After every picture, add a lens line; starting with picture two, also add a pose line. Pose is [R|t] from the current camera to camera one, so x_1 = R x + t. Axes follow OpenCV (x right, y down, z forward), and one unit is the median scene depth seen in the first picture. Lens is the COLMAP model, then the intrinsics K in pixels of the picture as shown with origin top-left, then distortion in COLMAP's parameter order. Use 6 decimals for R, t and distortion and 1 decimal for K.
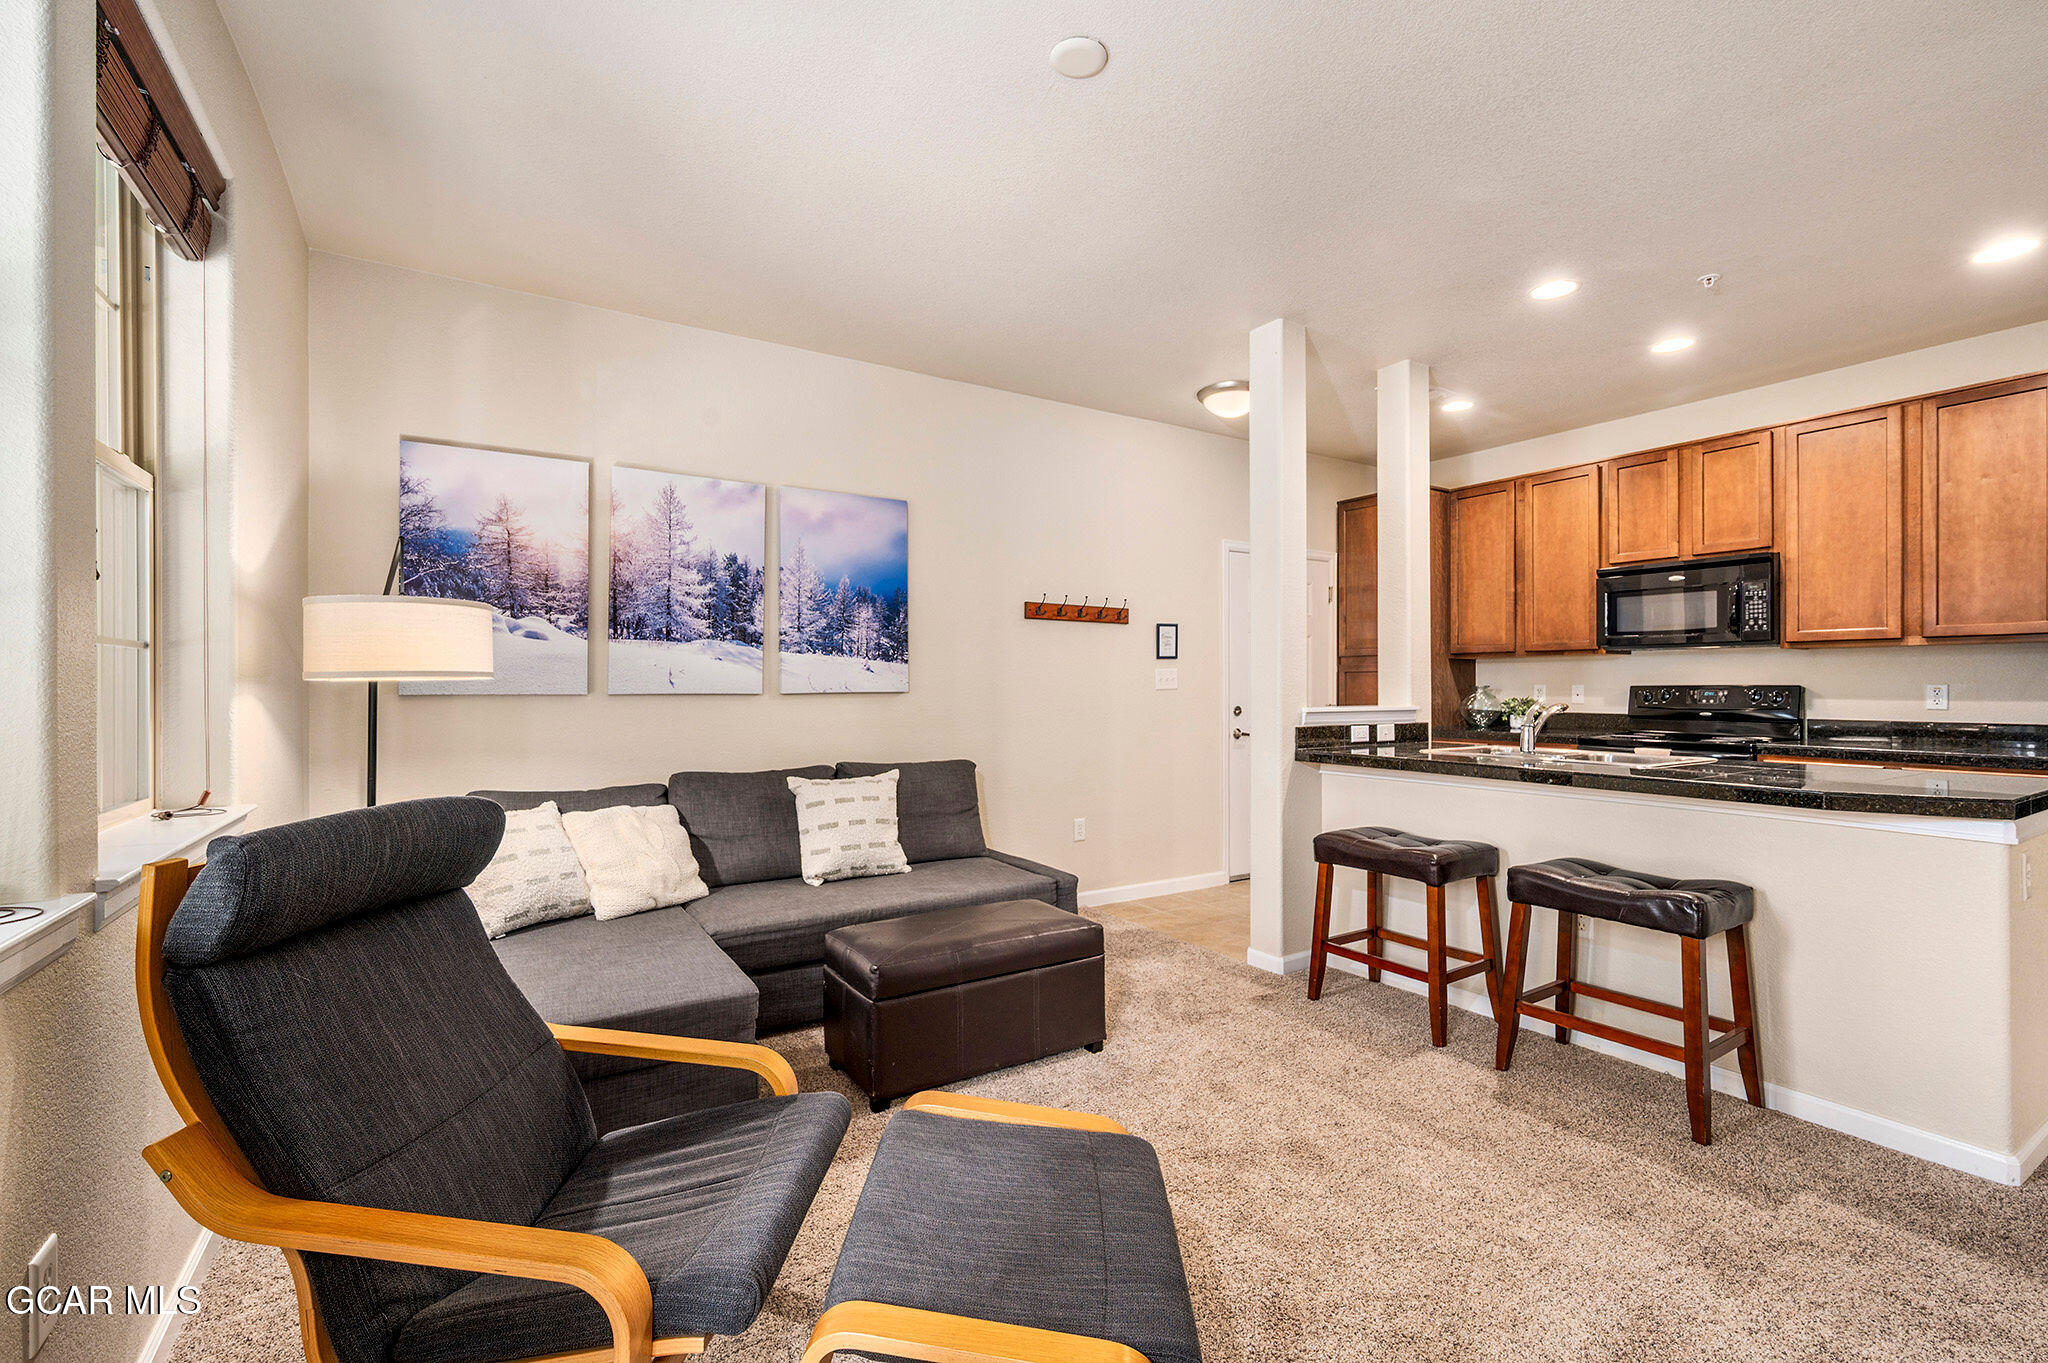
lens RADIAL K [[879.0, 0, 1026.4], [0, 879.0, 688.1], [0, 0, 1]] dist [-0.004475, 0.000666]
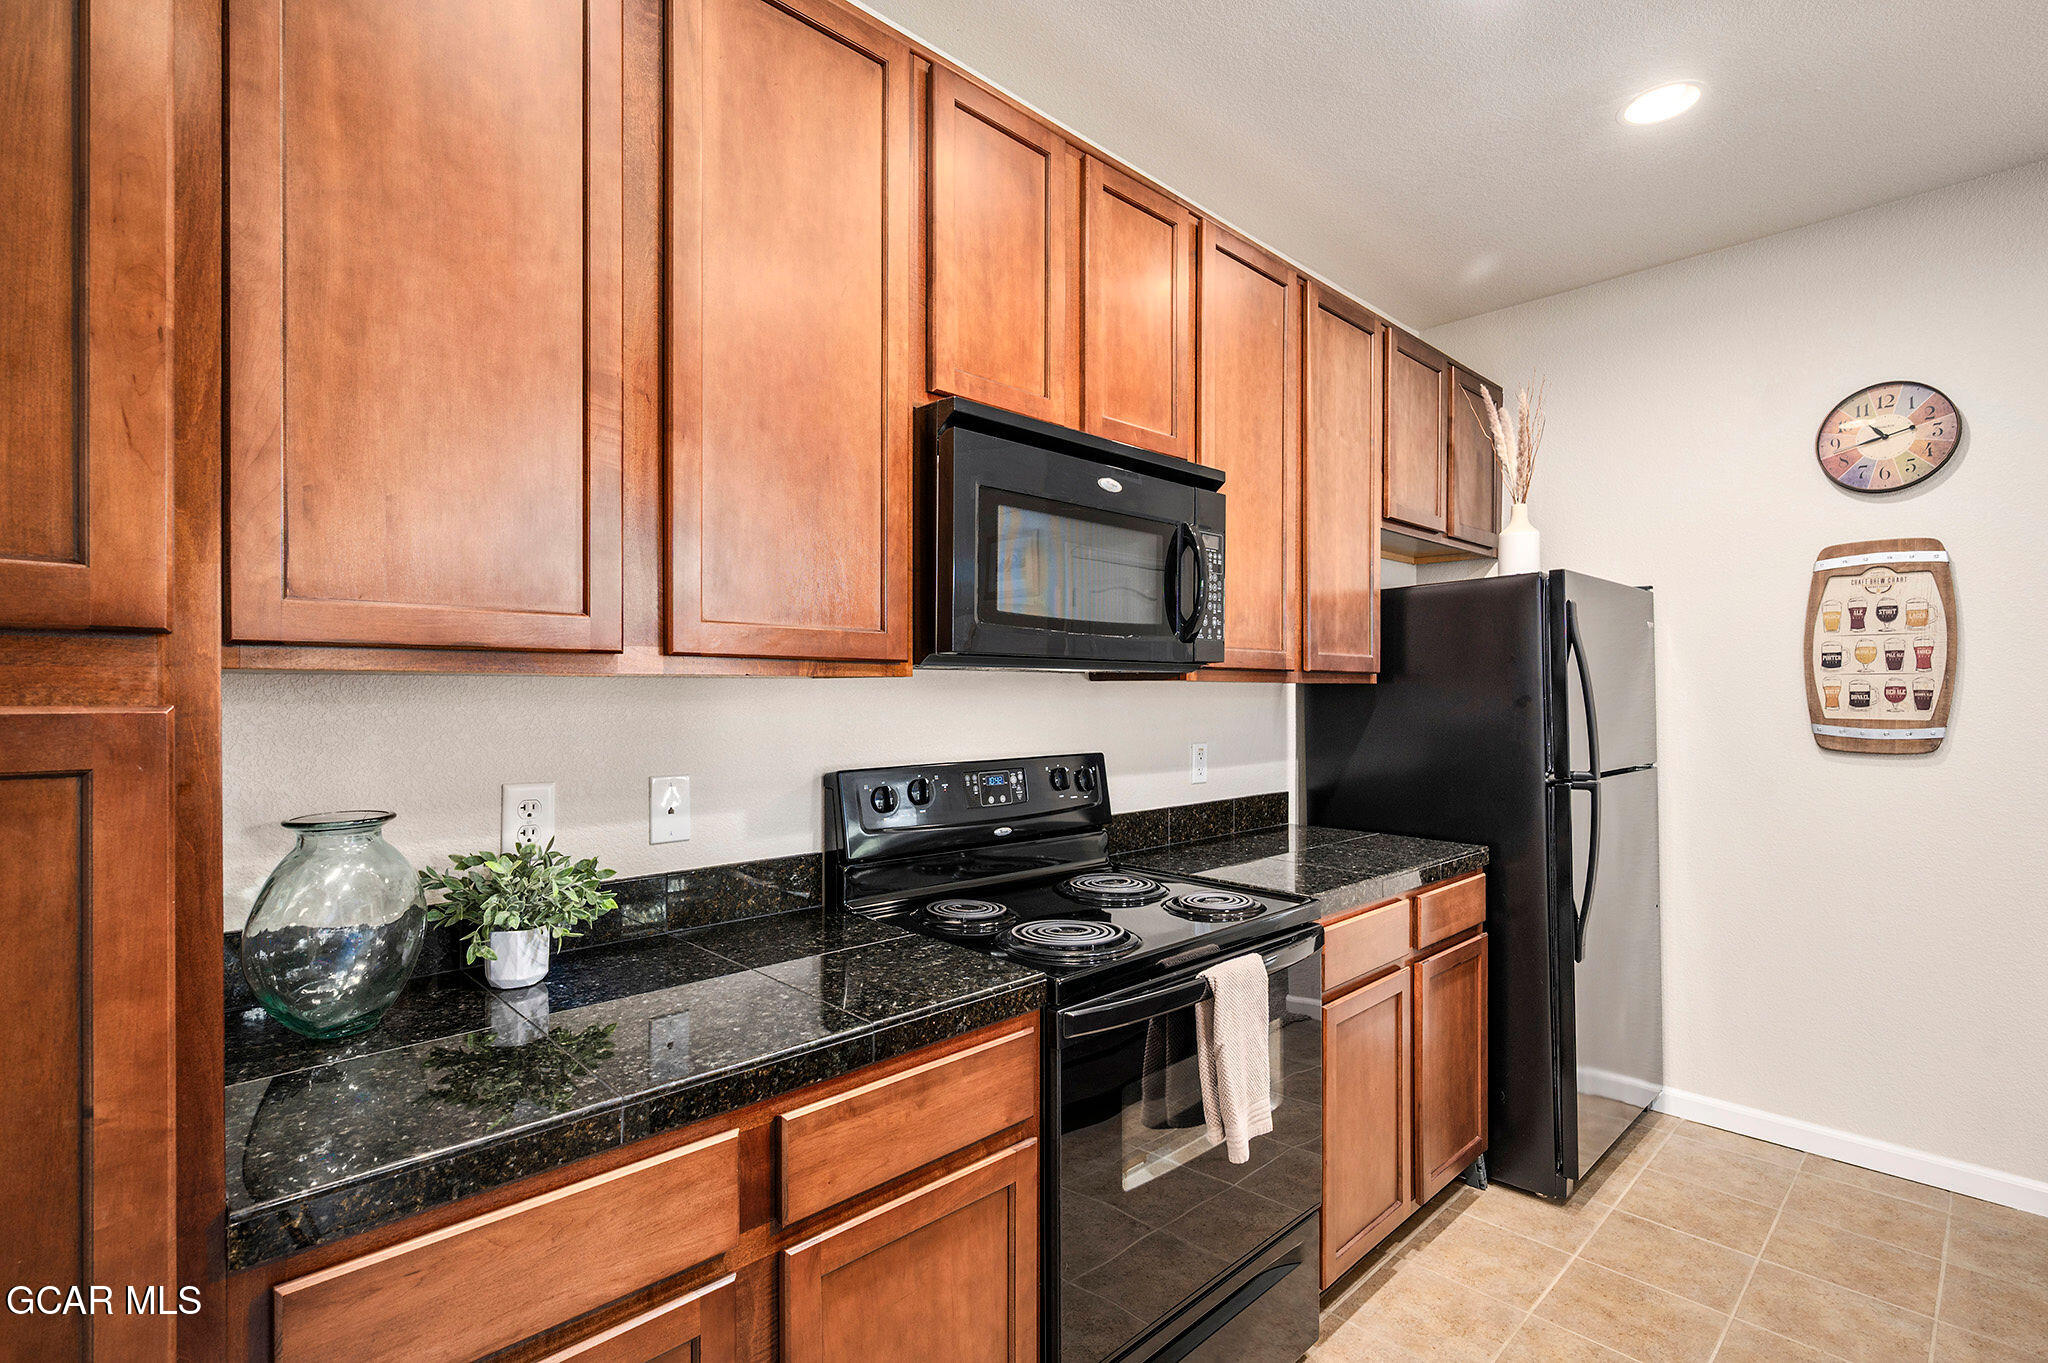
lens RADIAL K [[937.2, 0, 1023.4], [0, 937.2, 684.6], [0, 0, 1]] dist [-0.005836, 0.001952]
pose [[-0.190720, 0.015309, 0.981525, 0.351597], [0.009905, 0.999858, -0.013670, -0.034285], [-0.981595, 0.007115, -0.190844, 1.109725]]
